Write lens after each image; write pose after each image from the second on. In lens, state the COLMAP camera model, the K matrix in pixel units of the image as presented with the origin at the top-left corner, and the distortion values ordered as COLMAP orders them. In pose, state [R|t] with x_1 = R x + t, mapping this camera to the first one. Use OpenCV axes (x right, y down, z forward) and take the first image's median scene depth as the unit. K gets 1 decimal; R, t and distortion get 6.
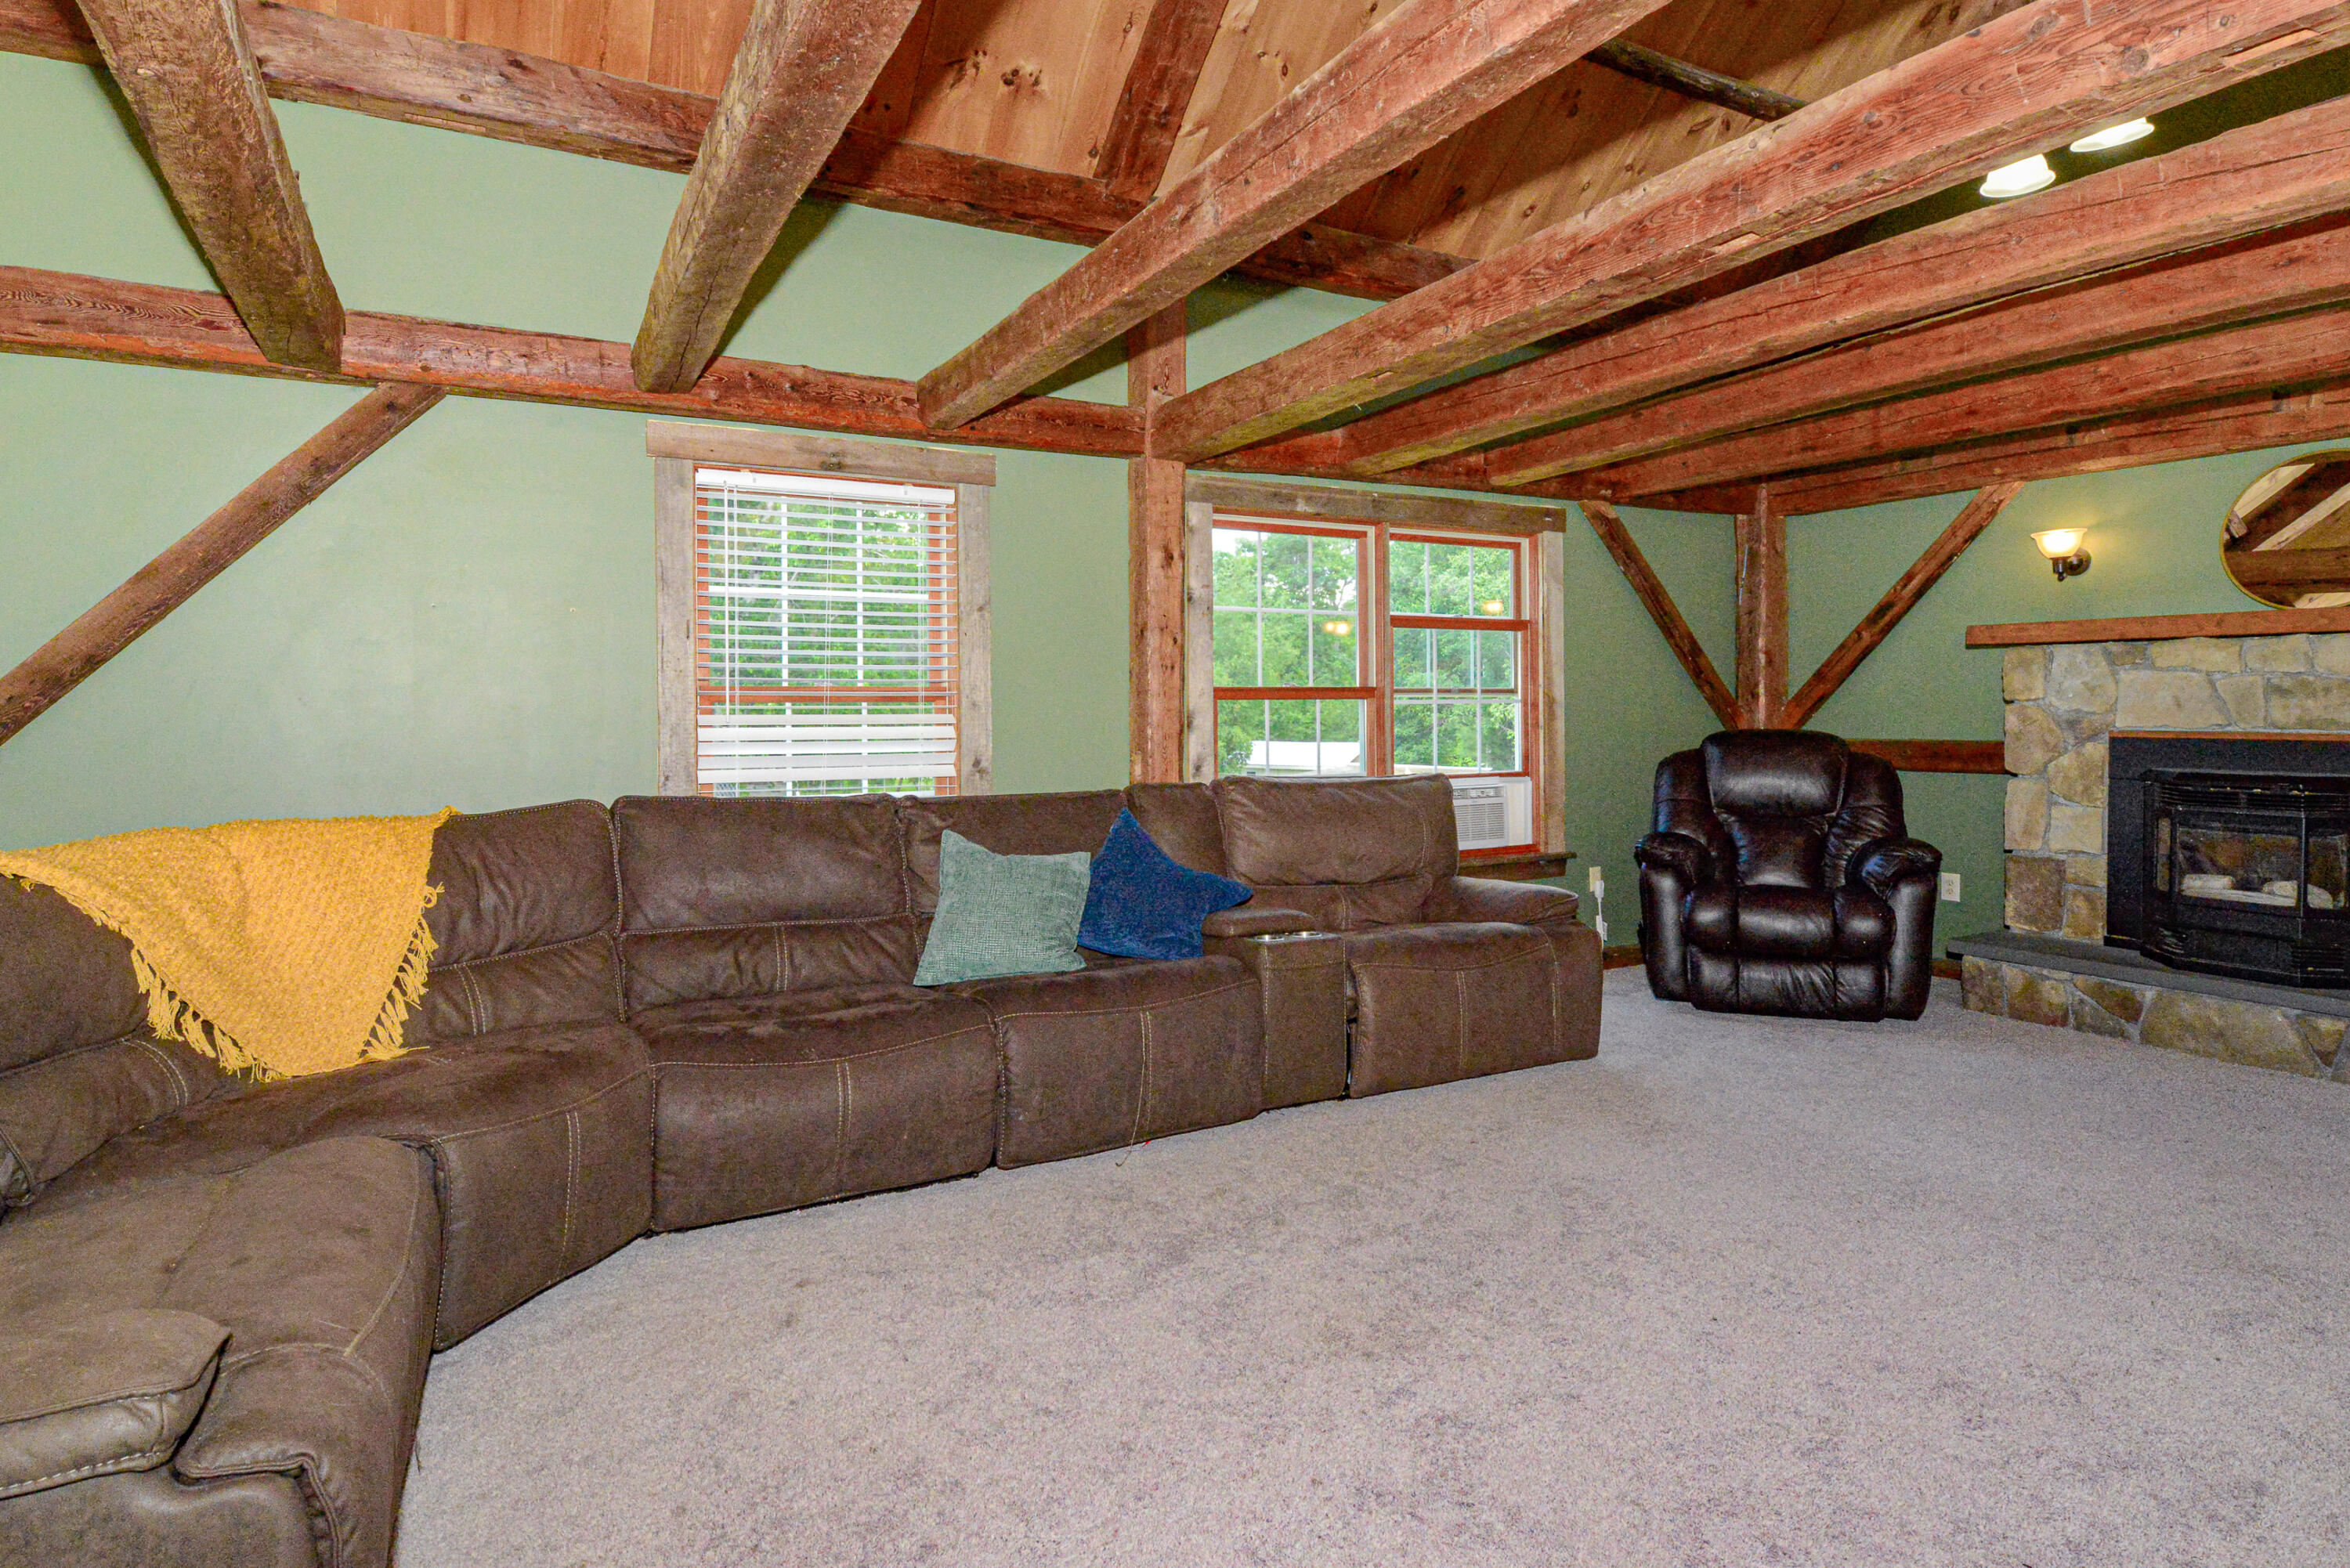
lens RADIAL K [[1222.6, 0, 1162.1], [0, 1222.6, 715.9], [0, 0, 1]] dist [-0.002220, -0.009909]
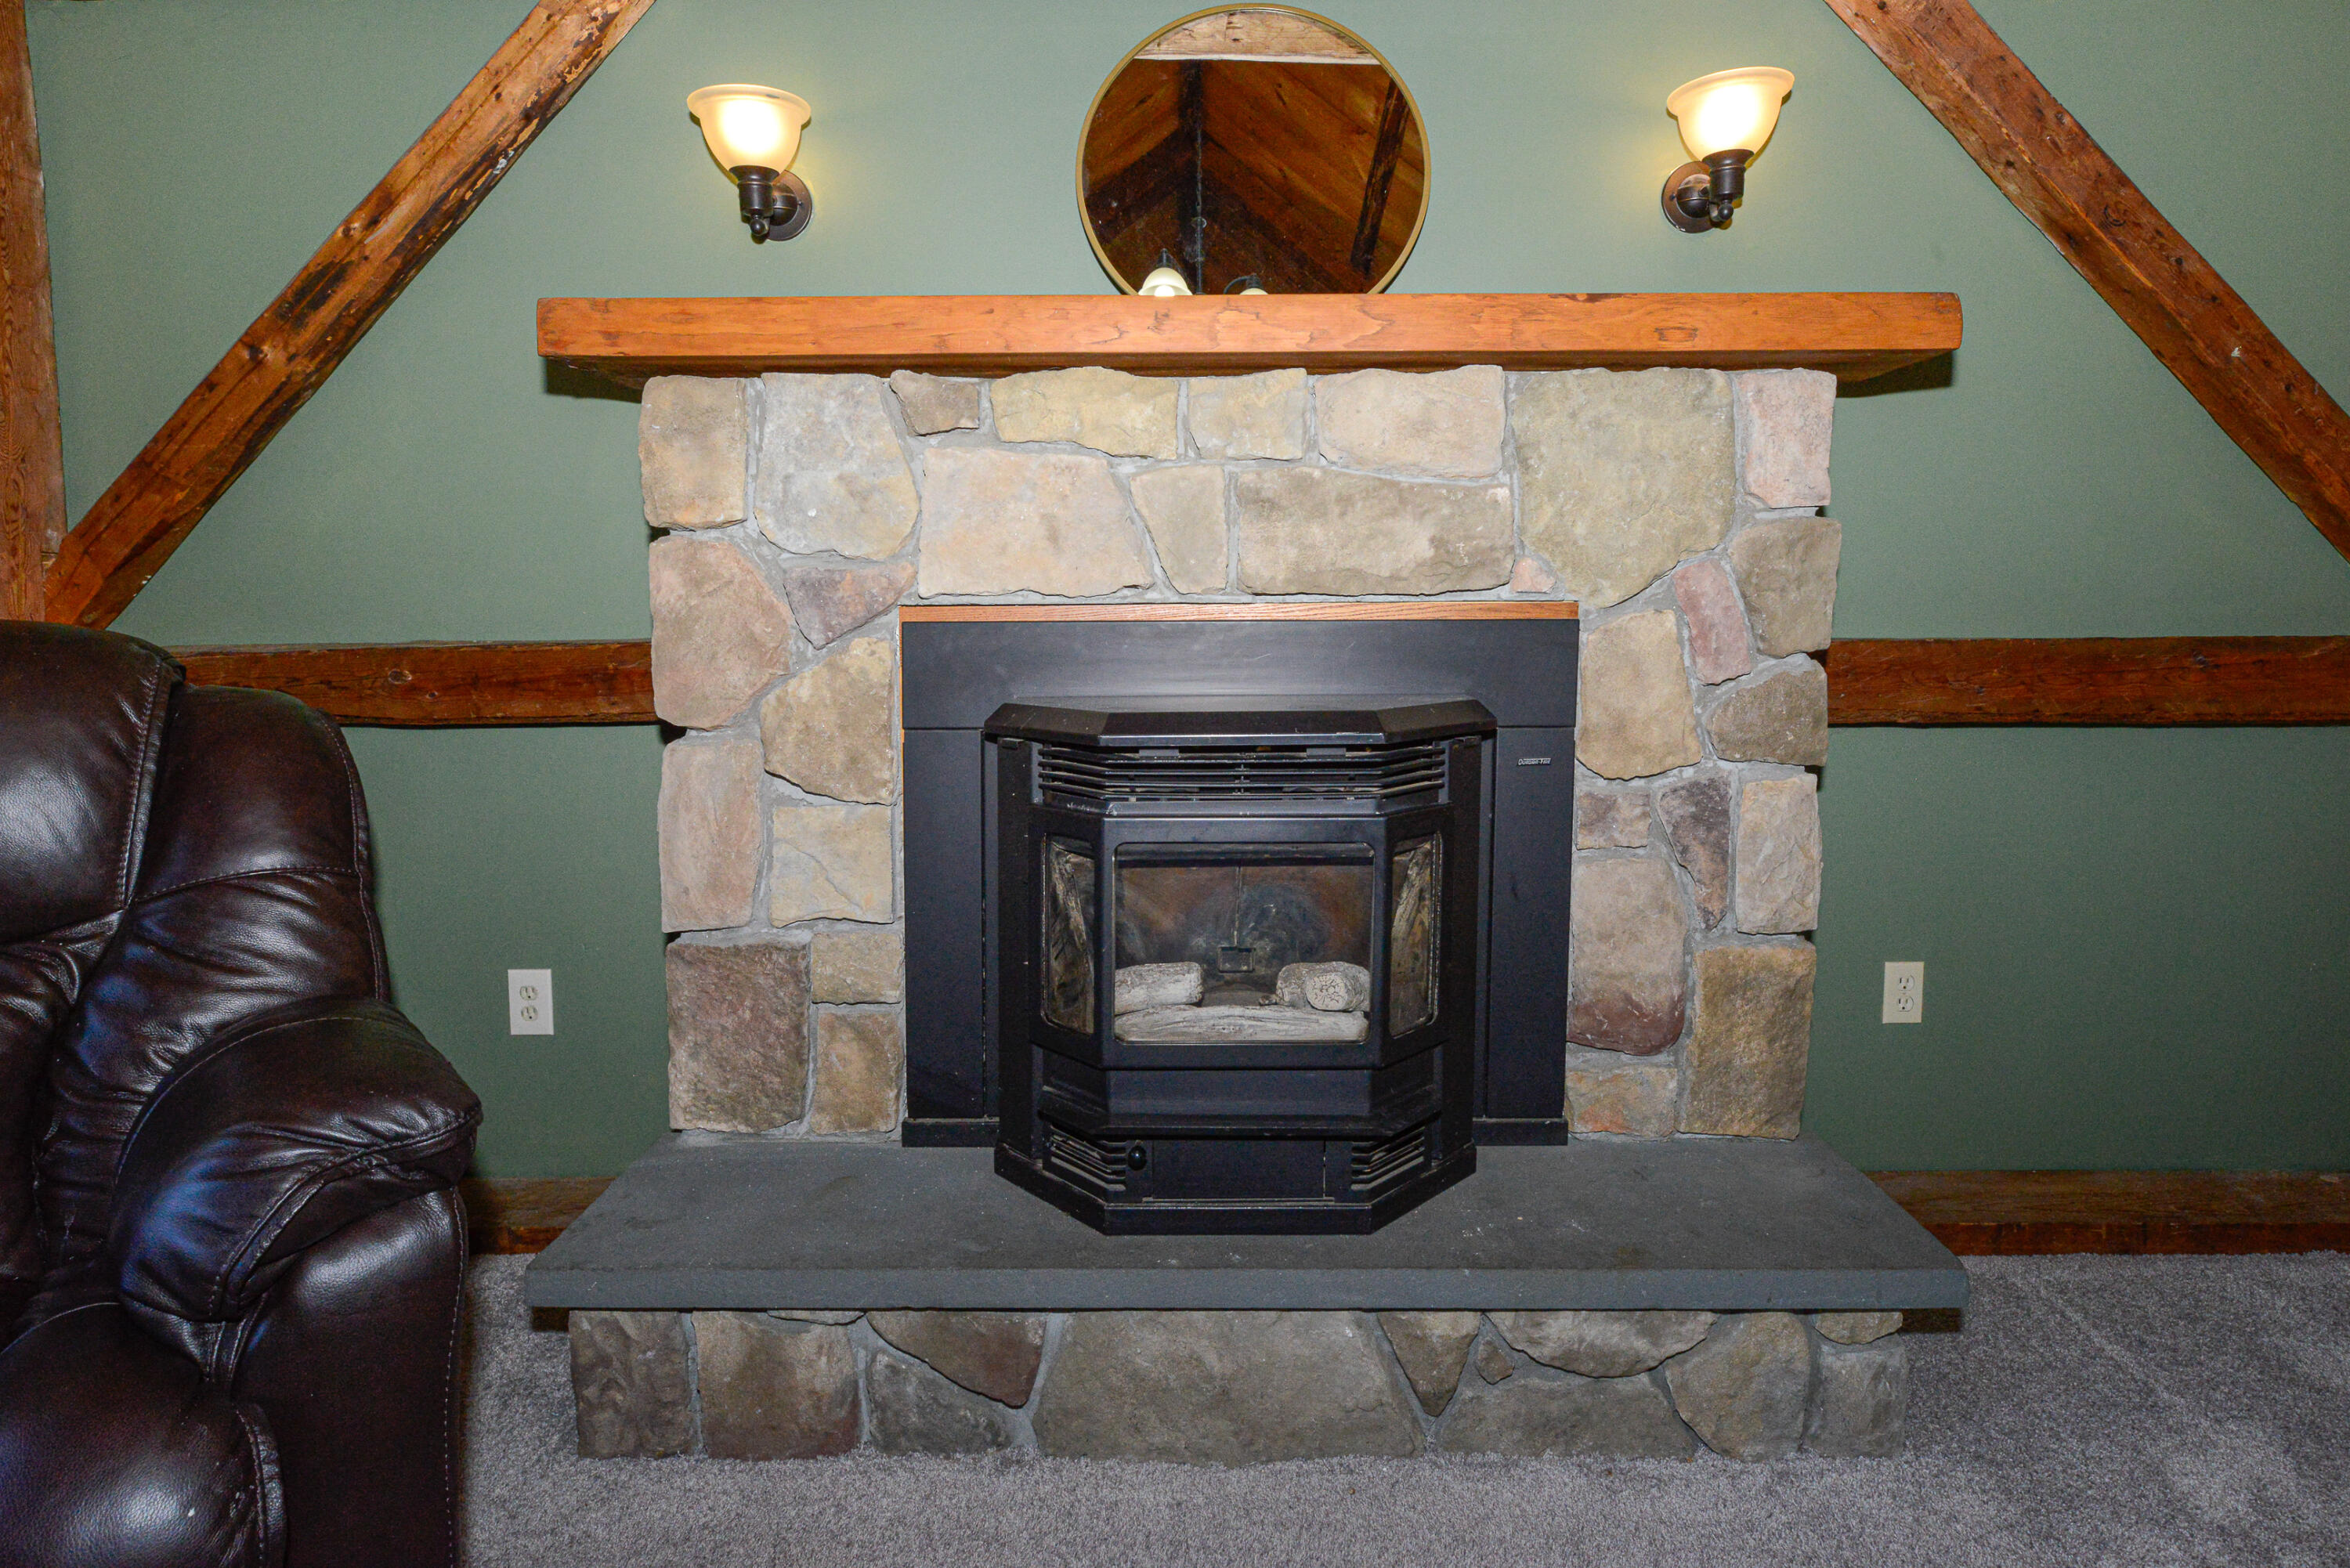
lens RADIAL K [[1212.5, 0, 1174.8], [0, 1212.5, 682.7], [0, 0, 1]] dist [0.000212, -0.000286]
pose [[0.491350, -0.061886, 0.868761, 0.476285], [0.011098, 0.997836, 0.064803, 0.012358], [-0.870892, -0.022199, 0.490973, 0.720943]]
